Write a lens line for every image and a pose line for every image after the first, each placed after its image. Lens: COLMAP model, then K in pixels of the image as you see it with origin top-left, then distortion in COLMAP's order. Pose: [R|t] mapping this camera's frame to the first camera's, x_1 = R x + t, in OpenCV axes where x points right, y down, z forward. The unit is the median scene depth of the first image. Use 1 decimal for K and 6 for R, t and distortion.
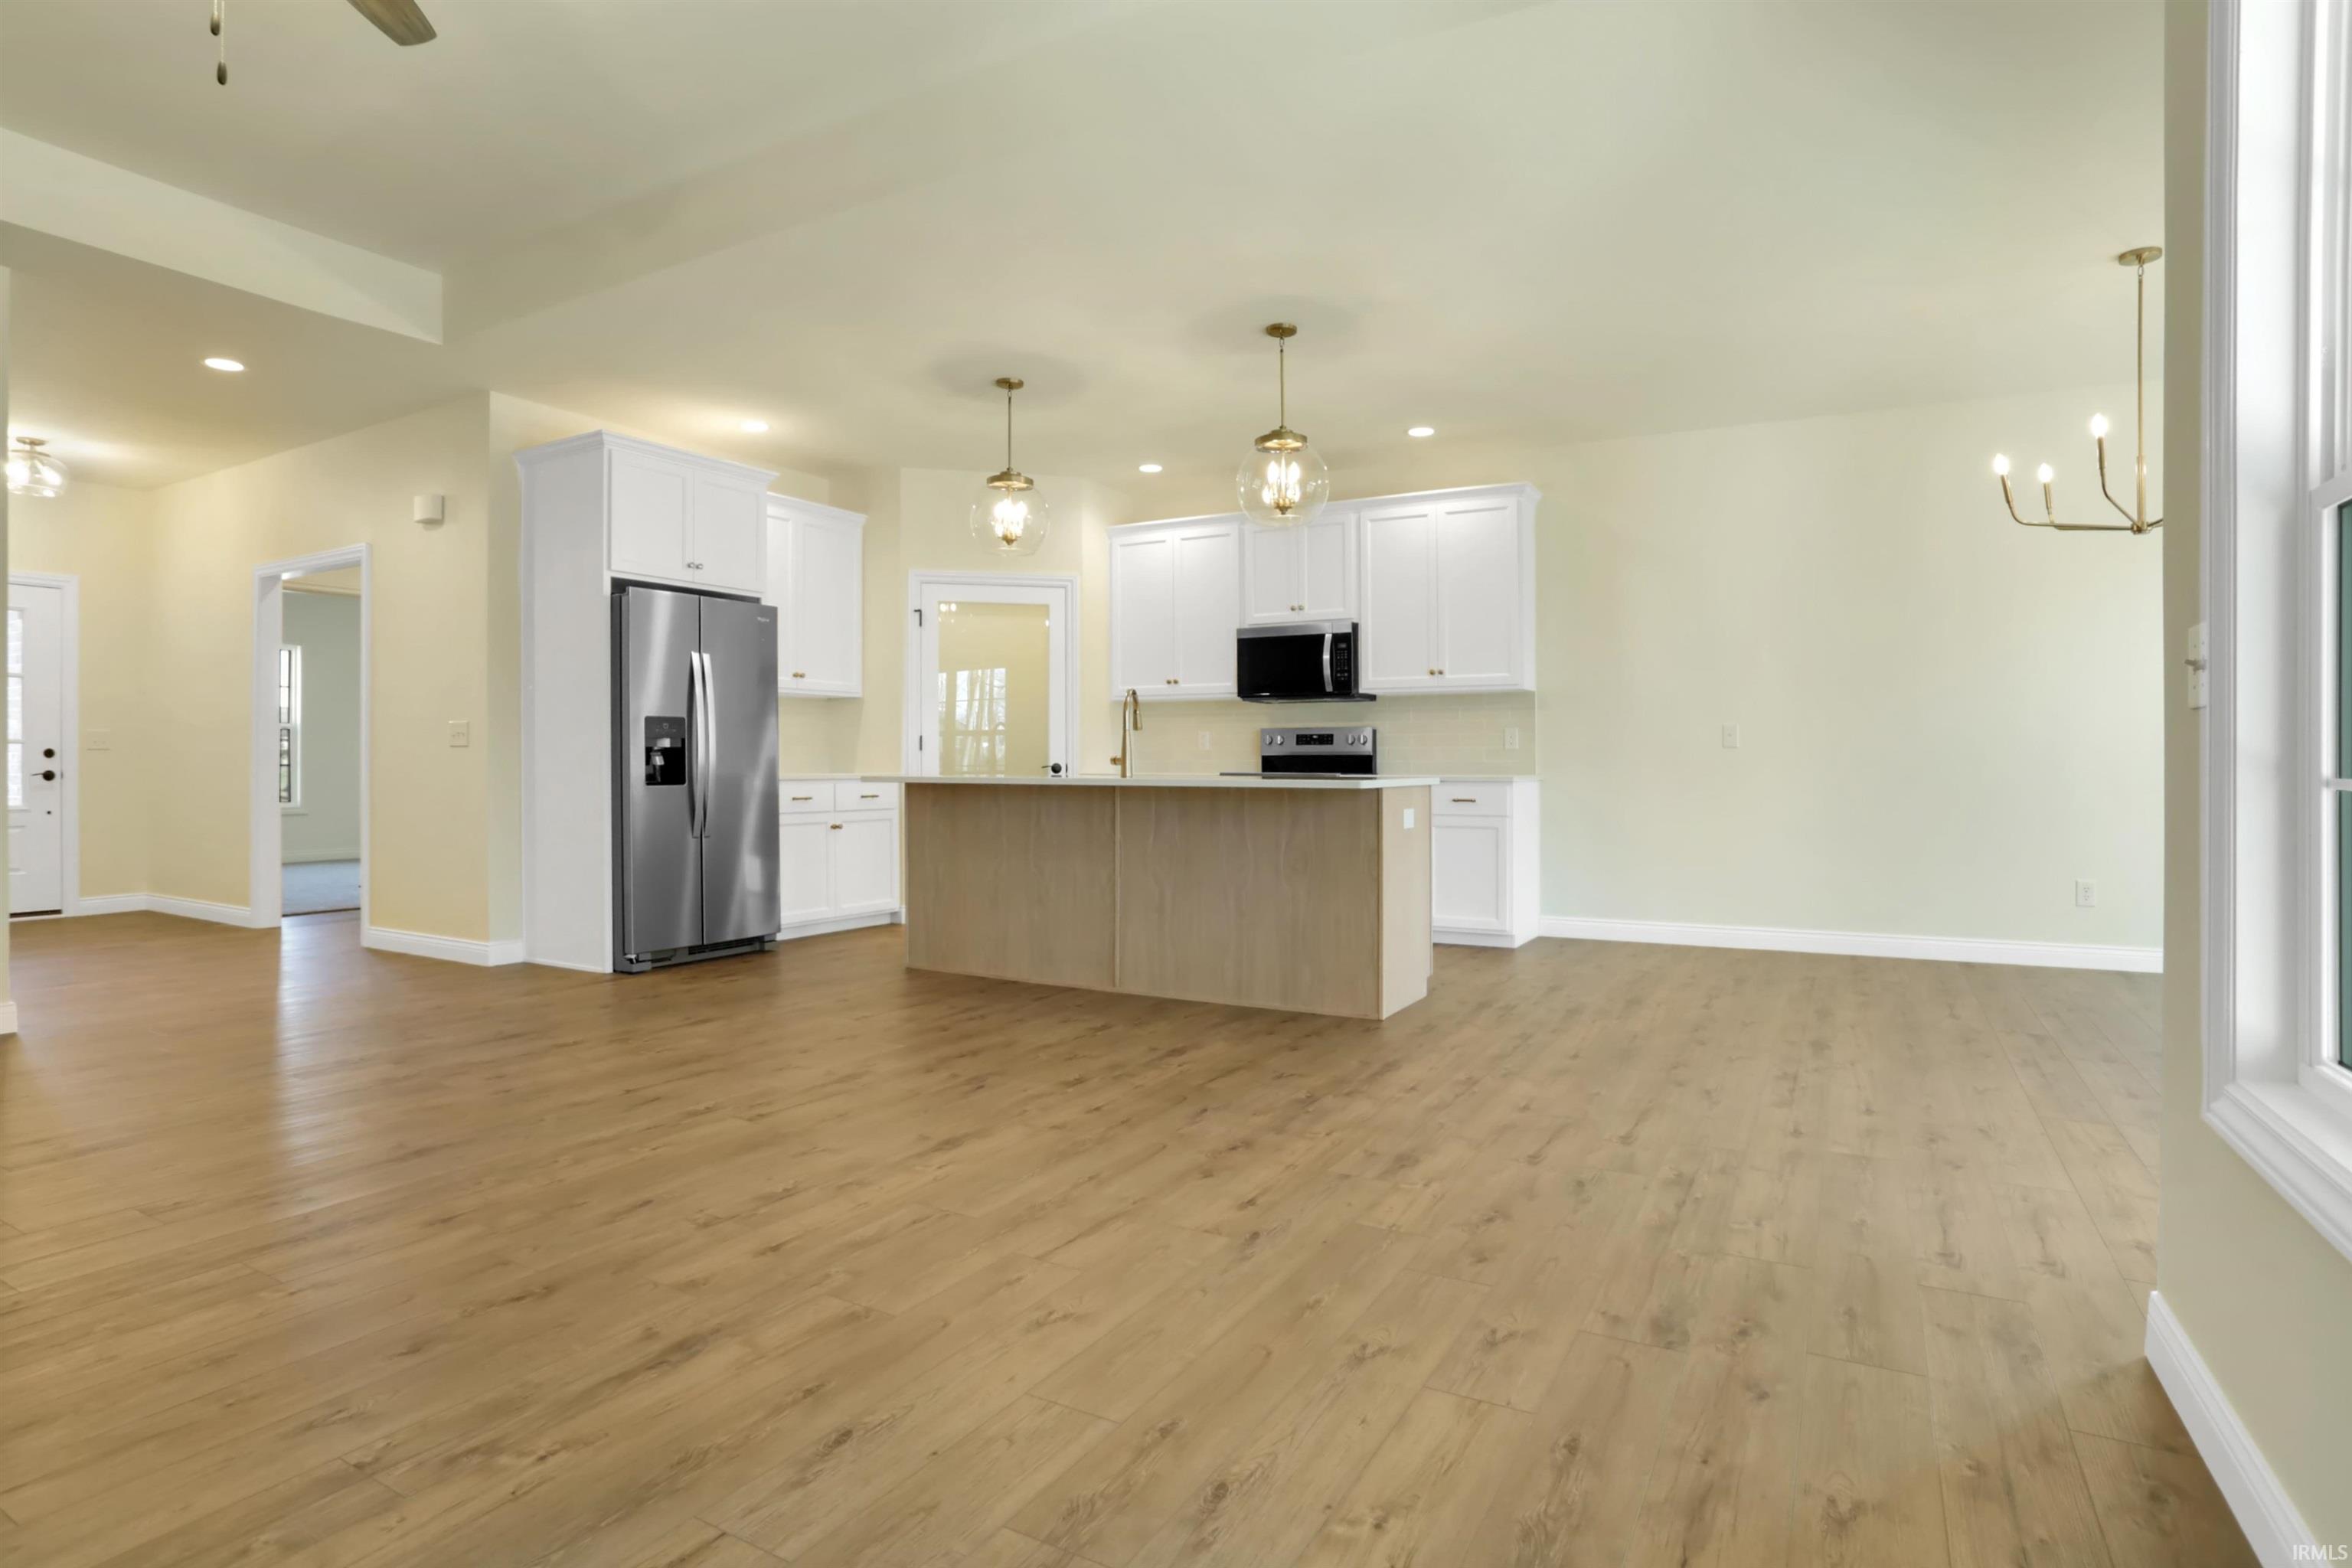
lens RADIAL K [[1207.8, 0, 1242.2], [0, 1207.8, 767.6], [0, 0, 1]] dist [-0.079857, 0.021986]
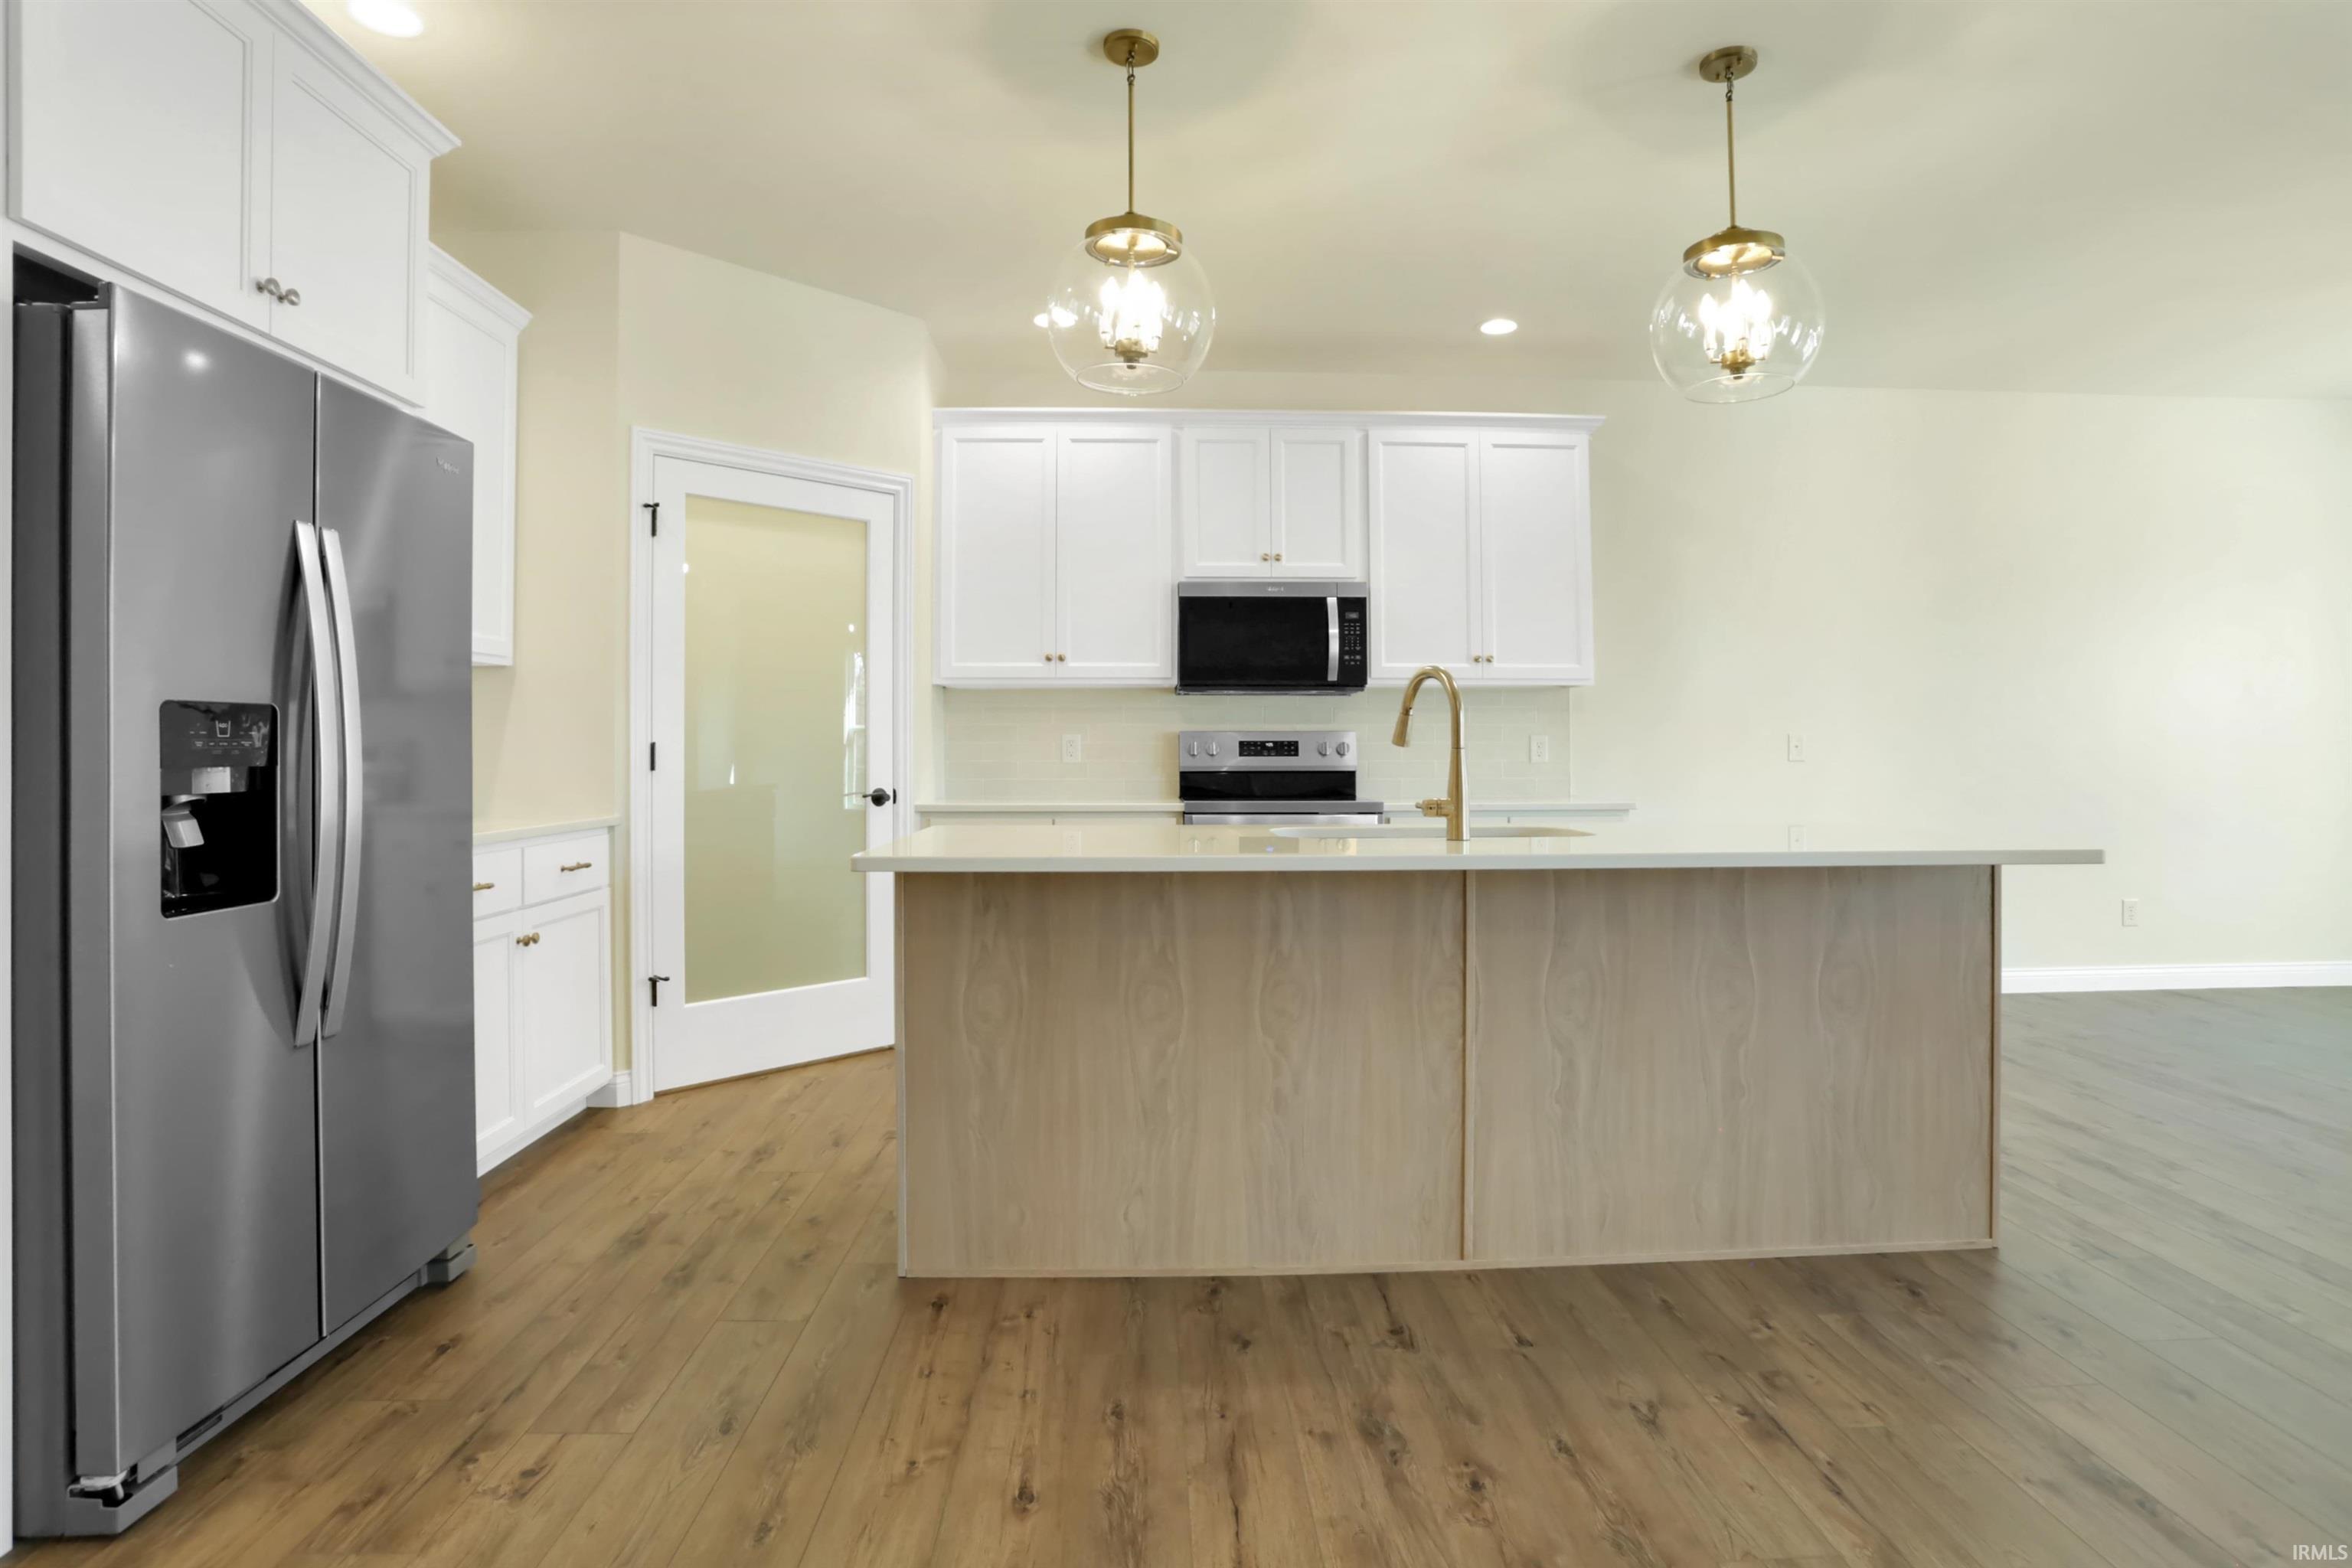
lens RADIAL K [[1127.5, 0, 1194.9], [0, 1127.5, 768.0], [0, 0, 1]] dist [-0.064146, 0.022560]
pose [[0.863805, -0.010583, 0.503715, -0.326970], [0.003895, 0.999890, 0.014328, -0.022635], [-0.503811, -0.010414, 0.863751, 0.480216]]
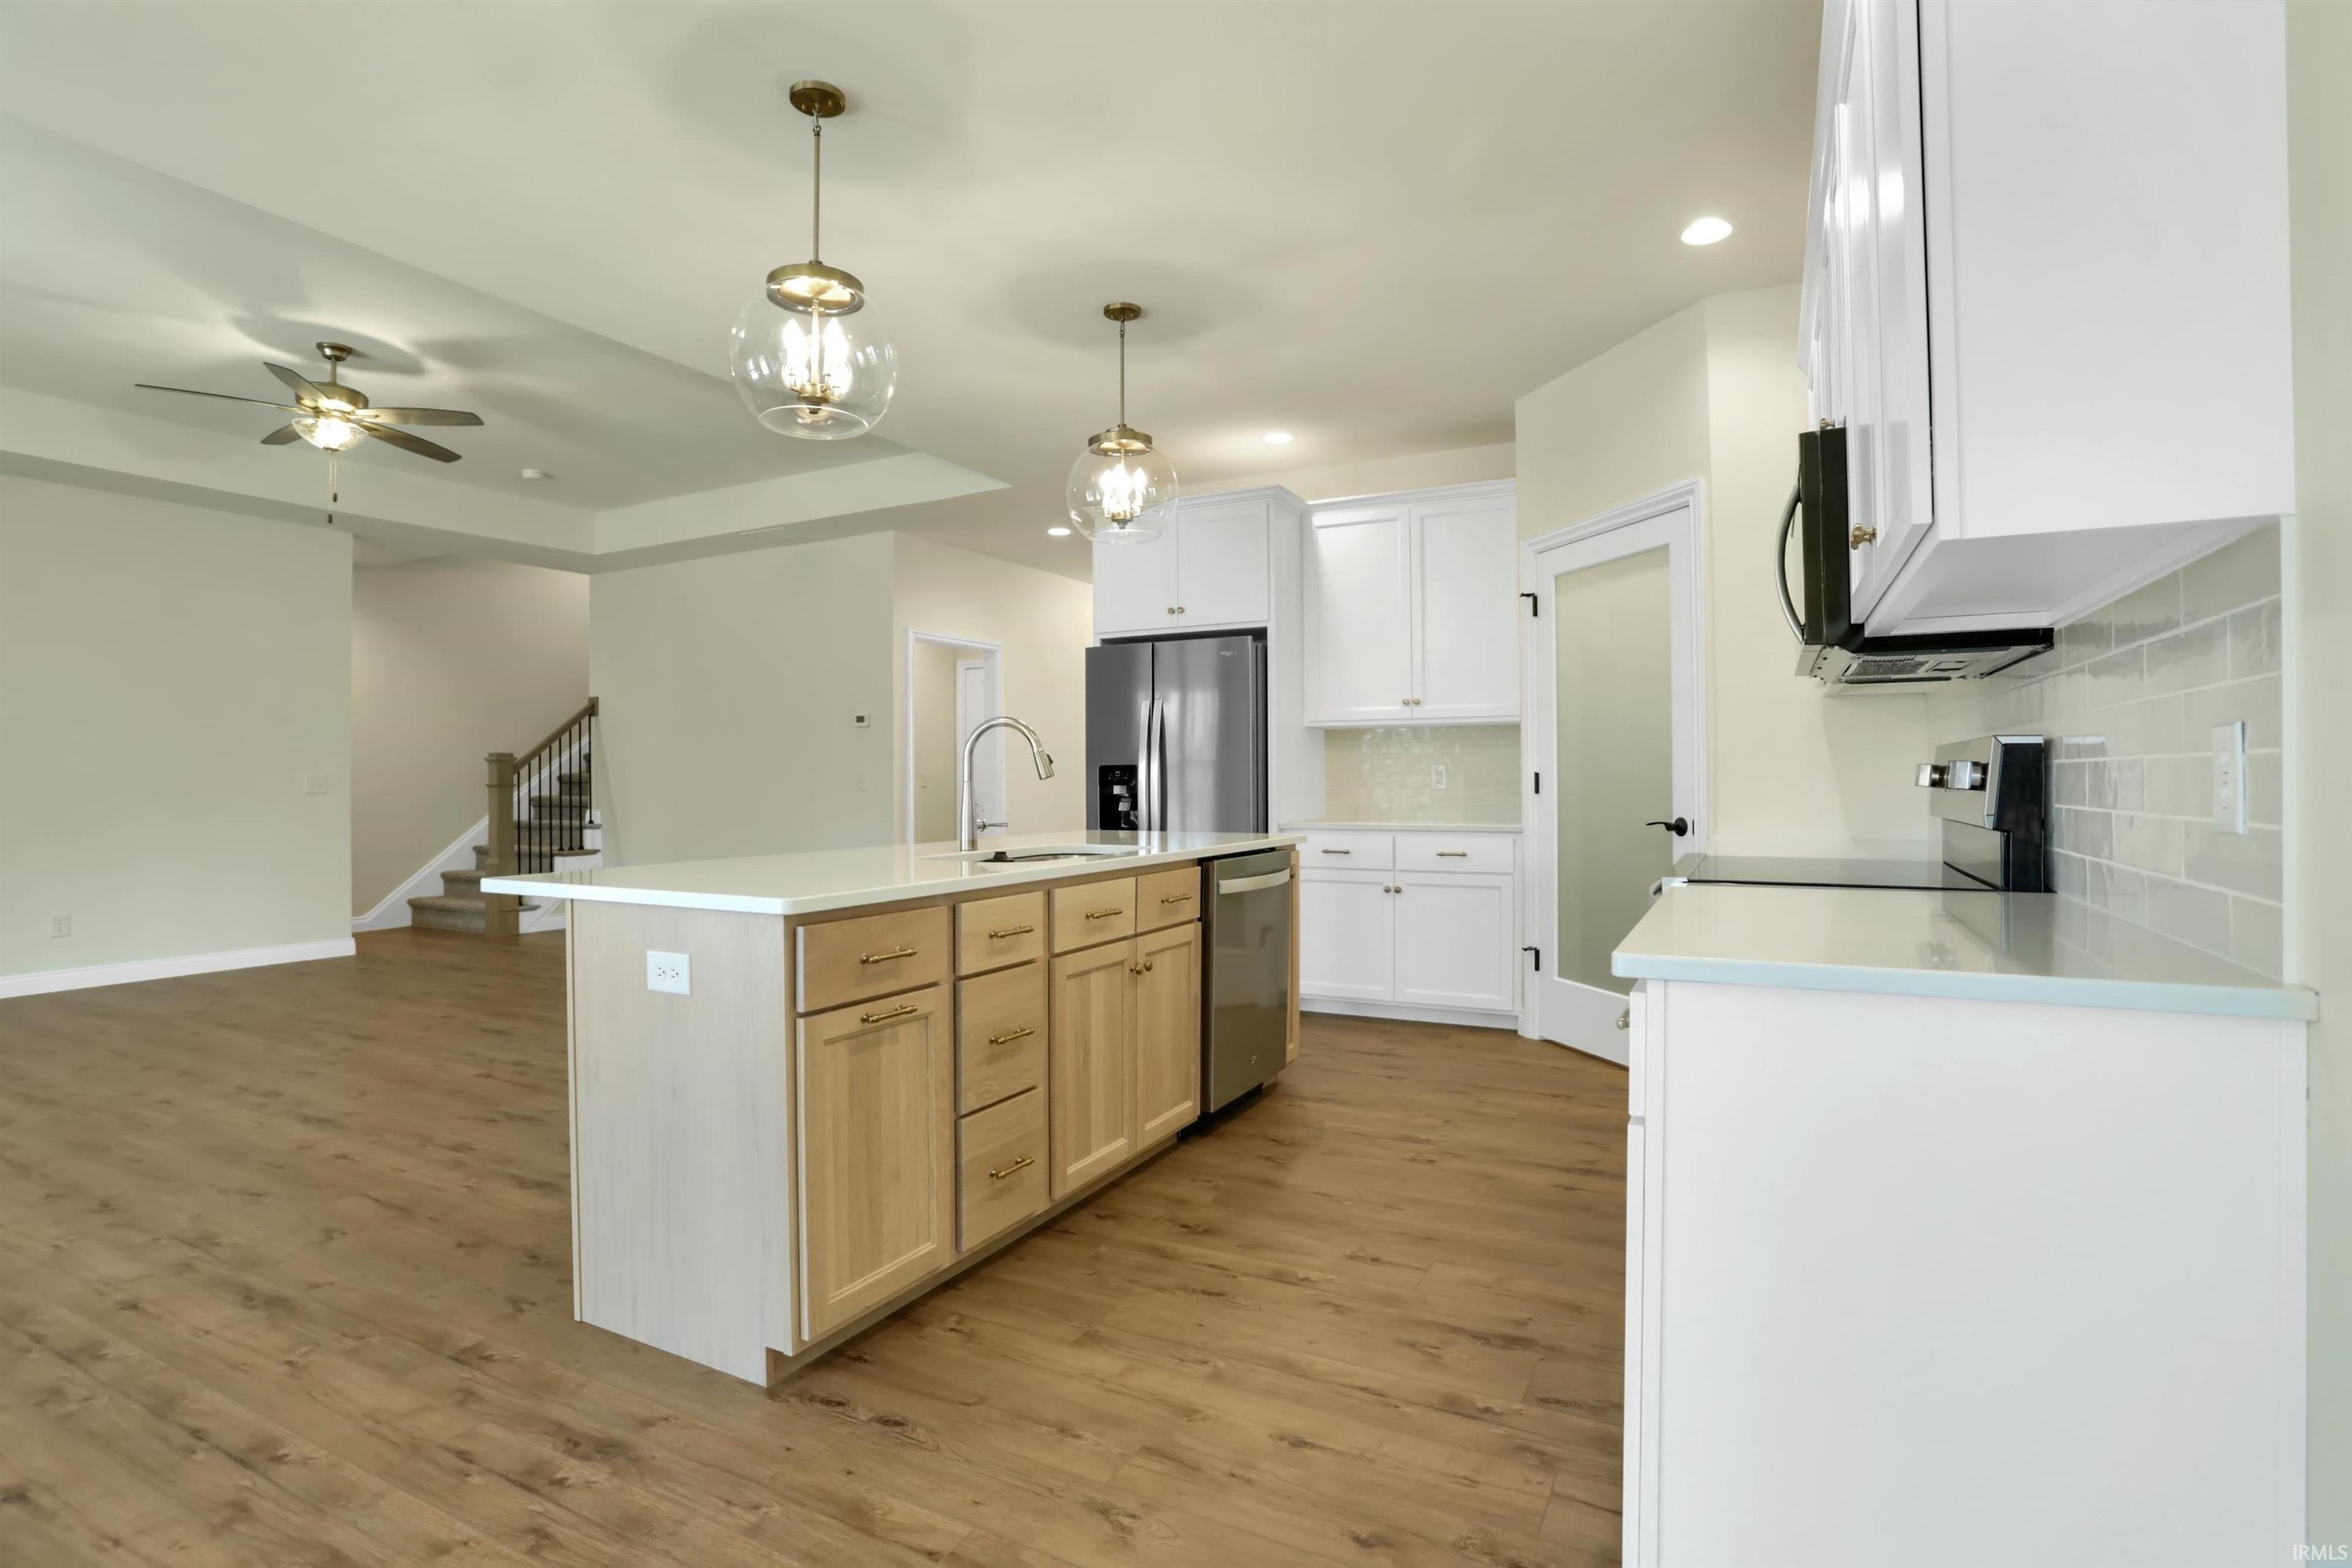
lens RADIAL K [[1127.5, 0, 1194.9], [0, 1127.5, 768.0], [0, 0, 1]] dist [-0.064146, 0.022560]
pose [[0.005275, -0.008132, -0.999953, 0.406454], [0.000539, 0.999967, -0.008129, -0.025001], [0.999986, -0.000496, 0.005279, 0.837504]]
